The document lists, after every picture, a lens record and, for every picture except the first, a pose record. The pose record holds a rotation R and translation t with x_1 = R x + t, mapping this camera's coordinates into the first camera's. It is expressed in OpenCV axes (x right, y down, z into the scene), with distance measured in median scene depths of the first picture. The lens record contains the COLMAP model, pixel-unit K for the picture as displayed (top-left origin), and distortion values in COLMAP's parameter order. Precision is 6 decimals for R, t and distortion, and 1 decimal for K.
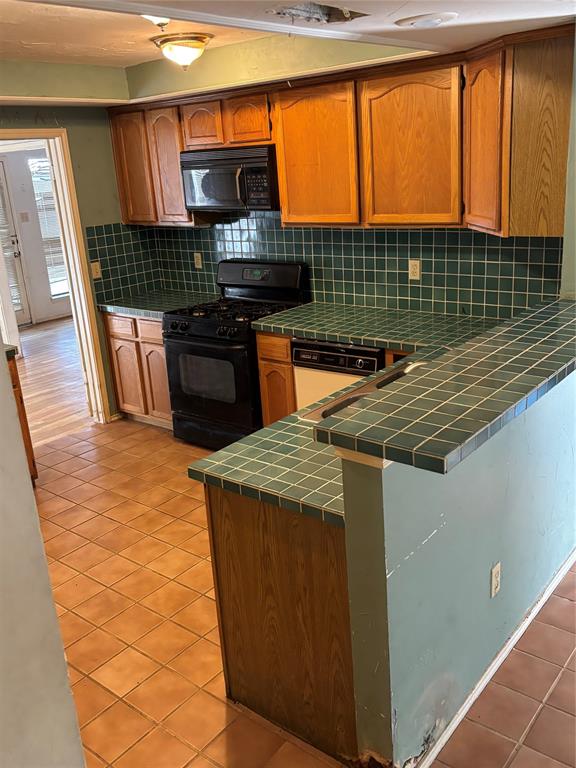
lens RADIAL K [[708.8, 0, 283.8], [0, 708.8, 384.9], [0, 0, 1]] dist [-0.005662, 0.000000]
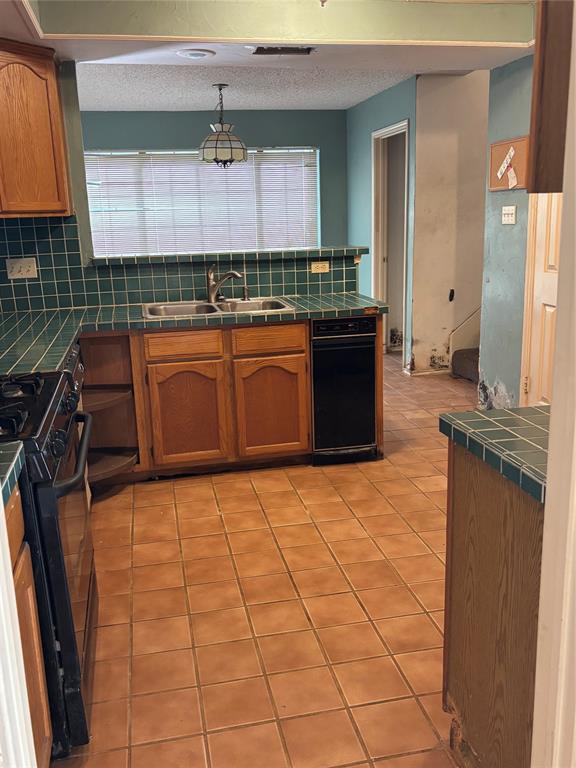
lens RADIAL K [[708.8, 0, 284.9], [0, 708.8, 382.0], [0, 0, 1]] dist [-0.005662, 0.000000]
pose [[-0.775026, -0.036325, 0.630884, -0.656213], [0.293159, 0.863750, 0.409871, -0.313305], [-0.559814, 0.502610, -0.658780, 1.502636]]
